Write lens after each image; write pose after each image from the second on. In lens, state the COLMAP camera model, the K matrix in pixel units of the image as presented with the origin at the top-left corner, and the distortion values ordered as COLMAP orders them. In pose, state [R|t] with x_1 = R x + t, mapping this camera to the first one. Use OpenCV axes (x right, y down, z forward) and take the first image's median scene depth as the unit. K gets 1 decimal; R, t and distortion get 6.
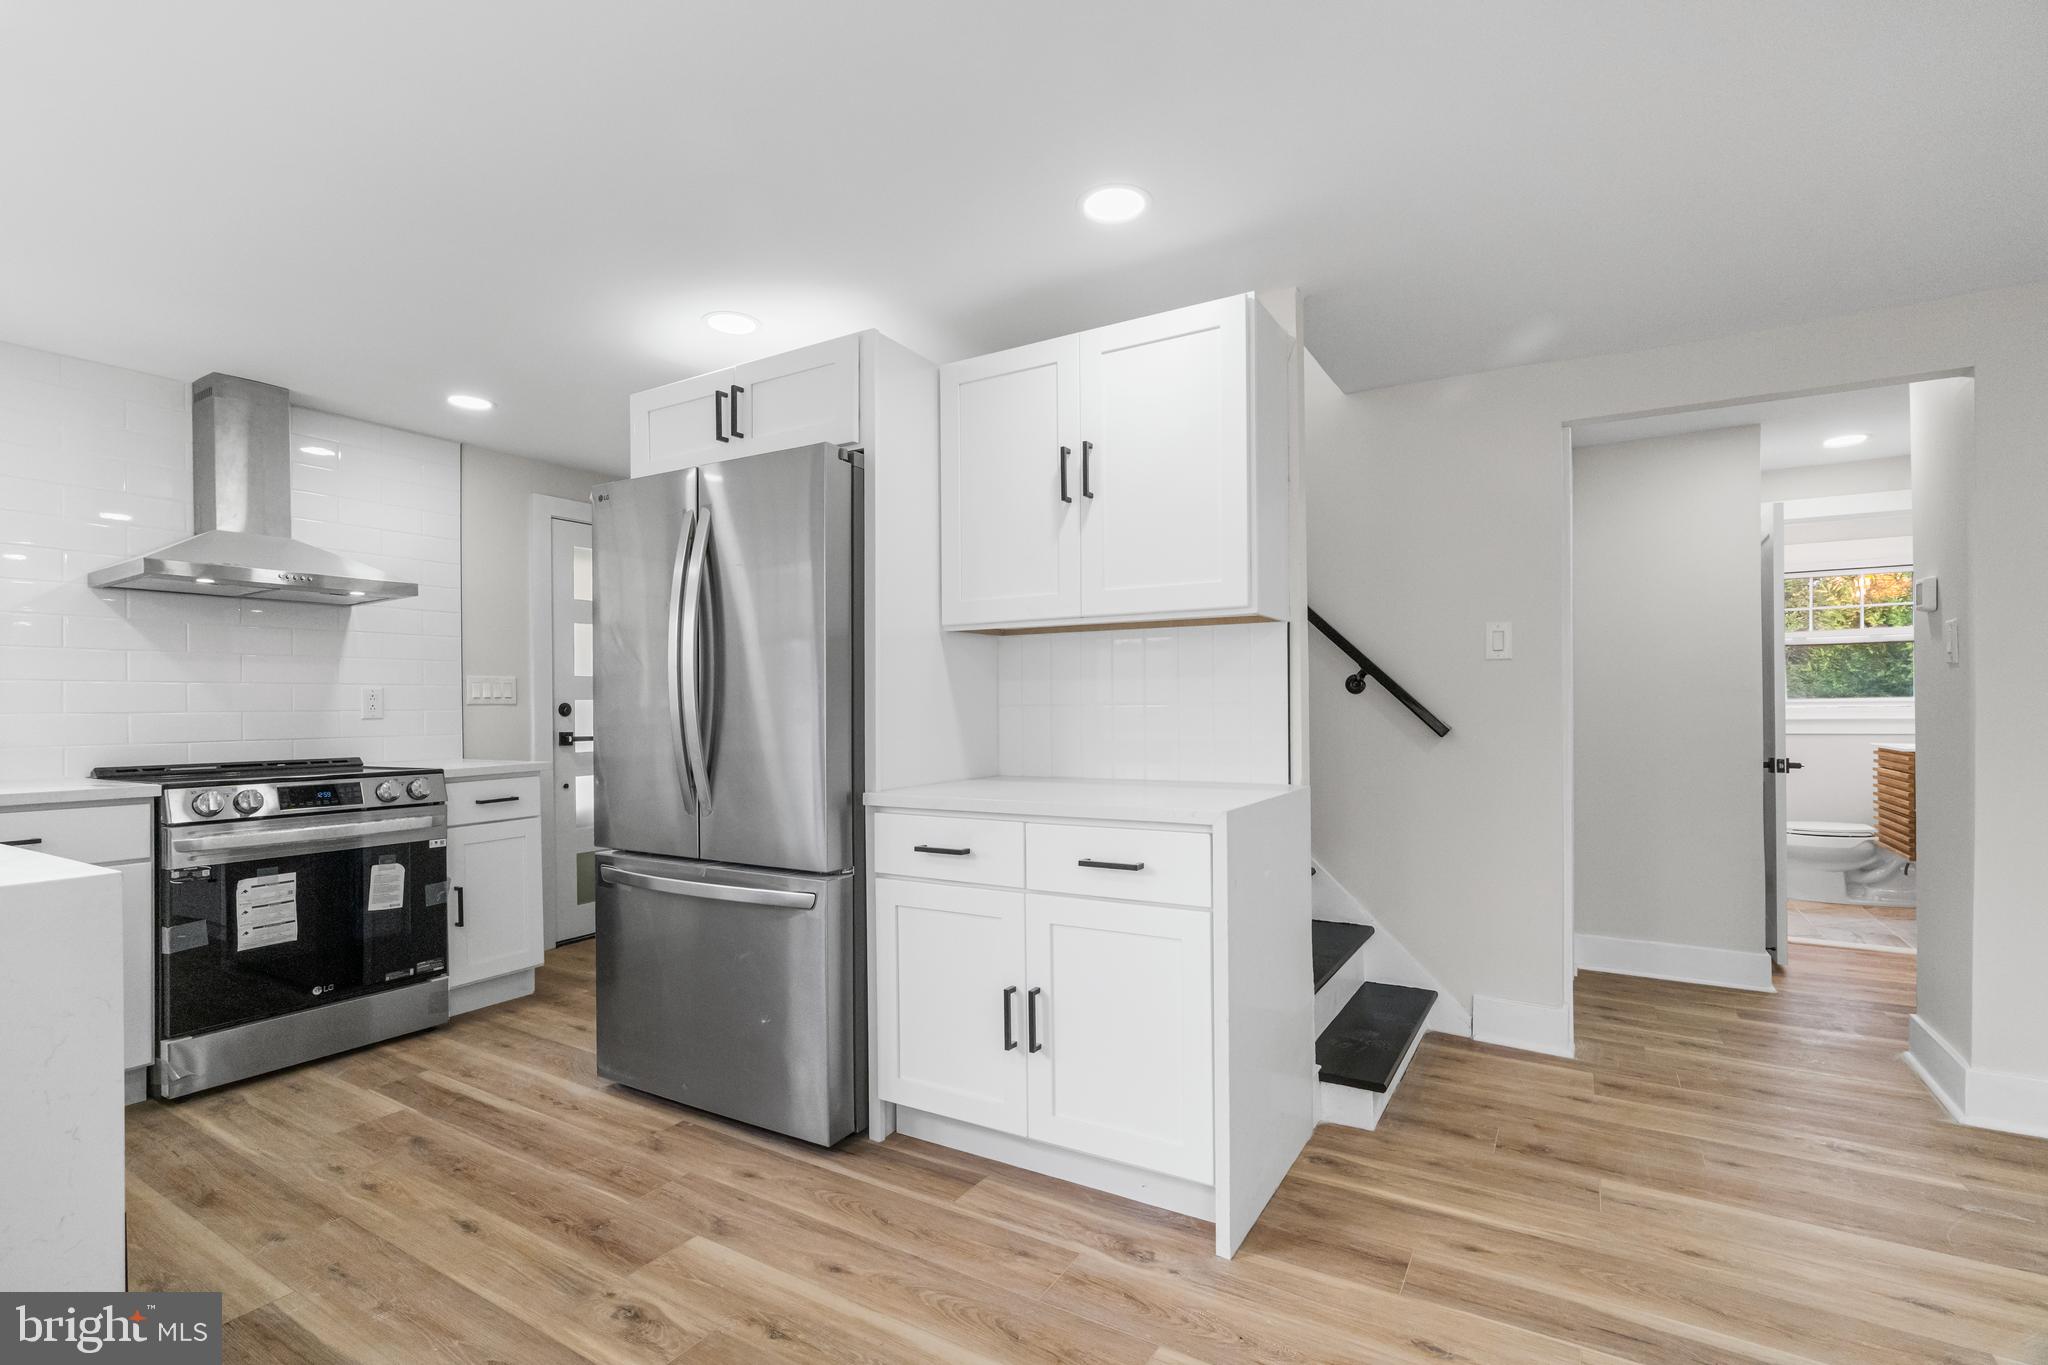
lens RADIAL K [[950.3, 0, 1021.9], [0, 950.3, 680.5], [0, 0, 1]] dist [-0.010165, 0.005631]
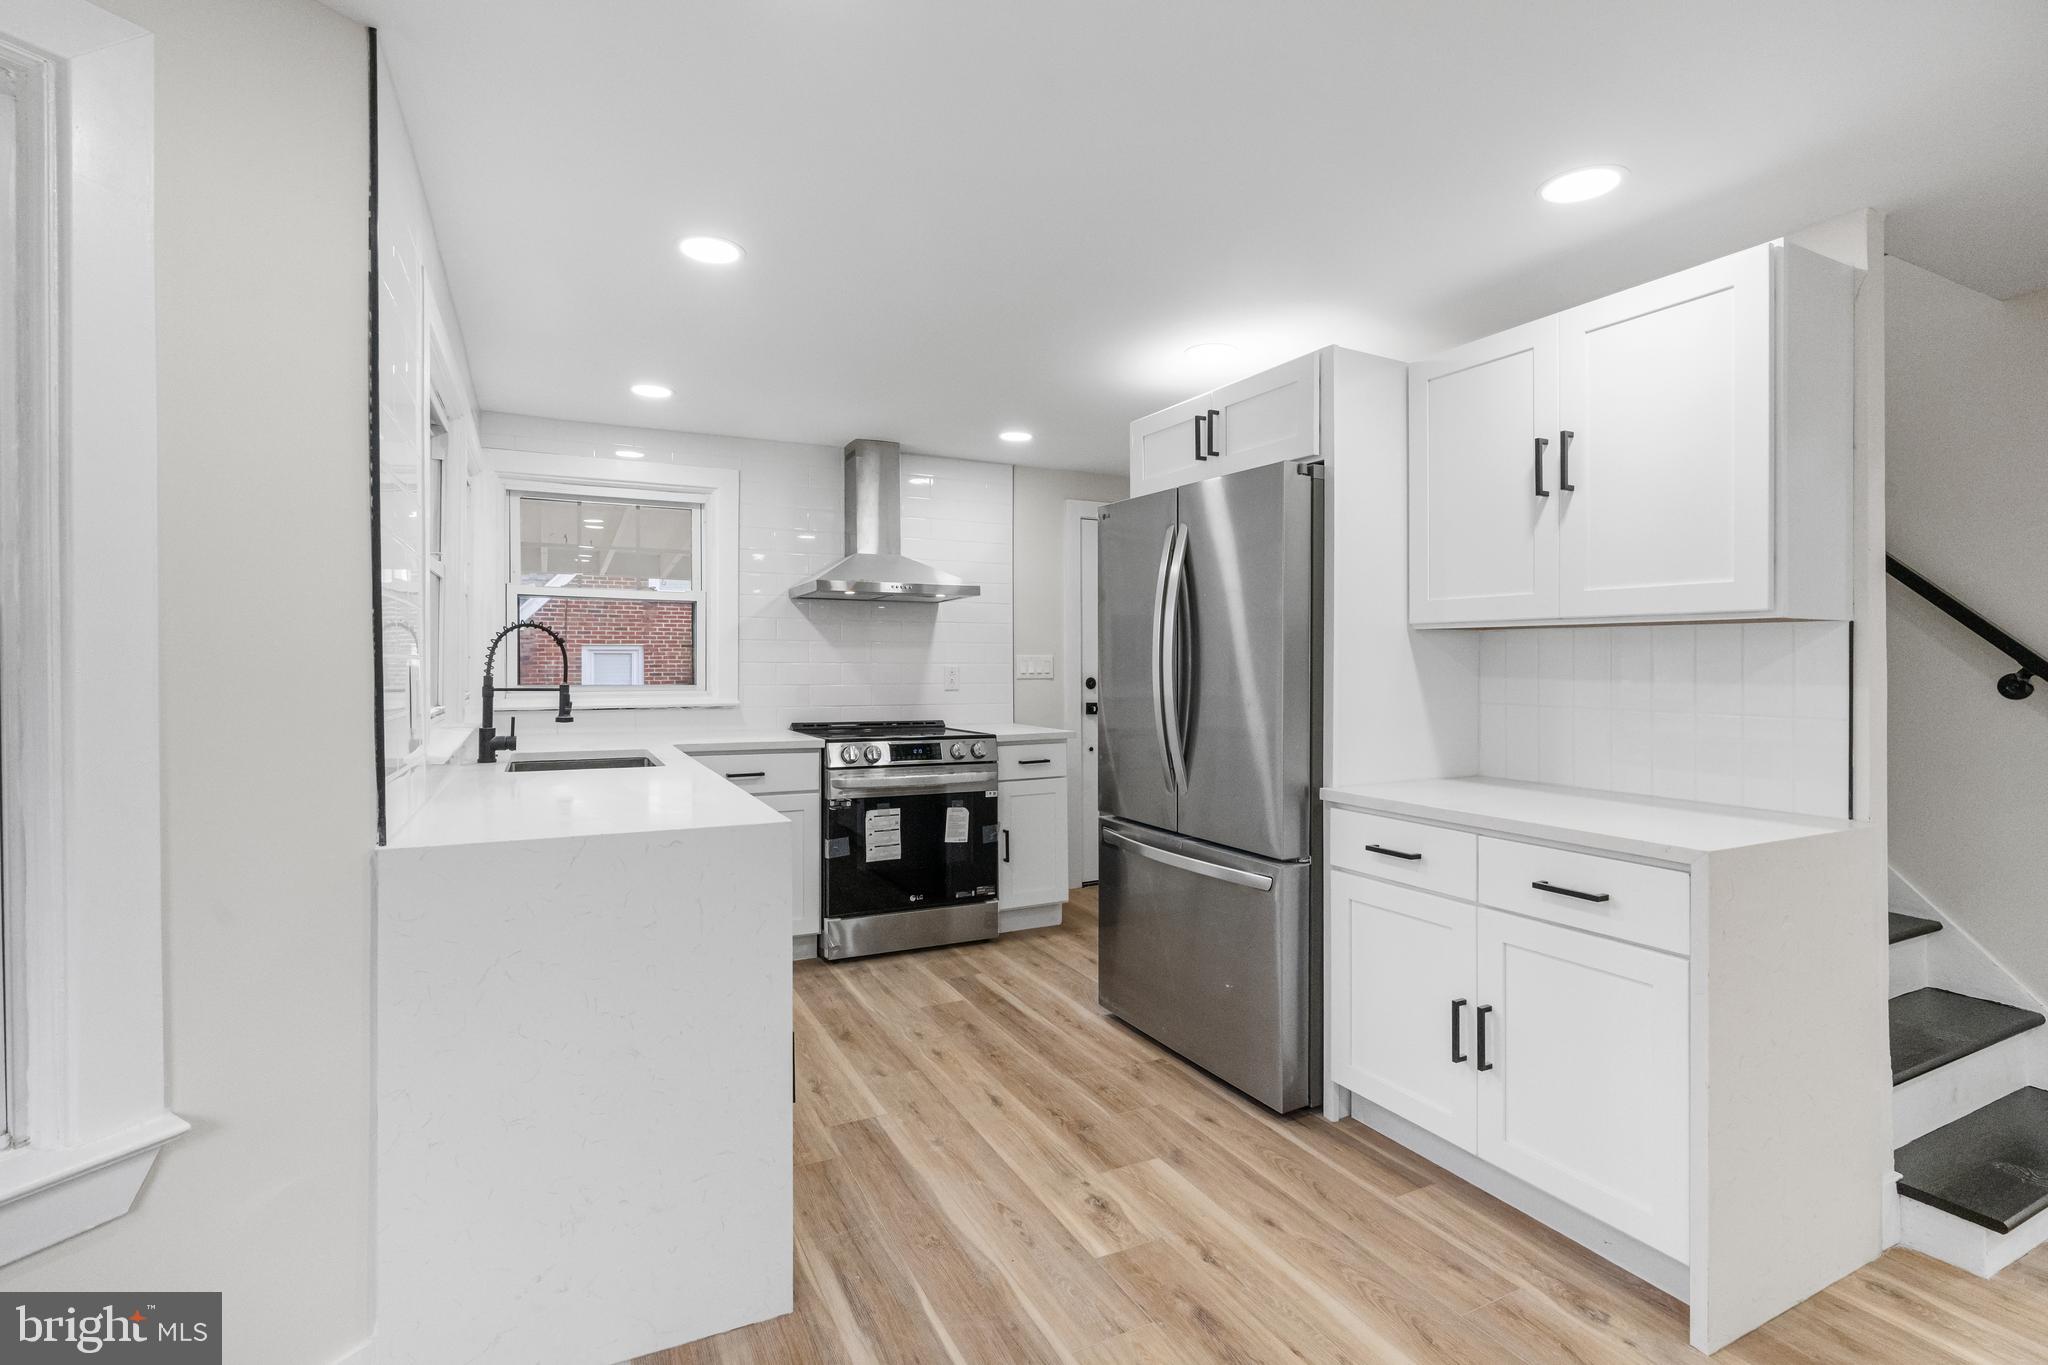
lens RADIAL K [[950.3, 0, 1020.1], [0, 950.3, 639.8], [0, 0, 1]] dist [-0.010165, 0.005631]
pose [[0.852154, 0.003291, -0.523281, 0.092238], [-0.001774, 0.999993, 0.003400, -0.045509], [0.523288, -0.001969, 0.852154, -0.068715]]
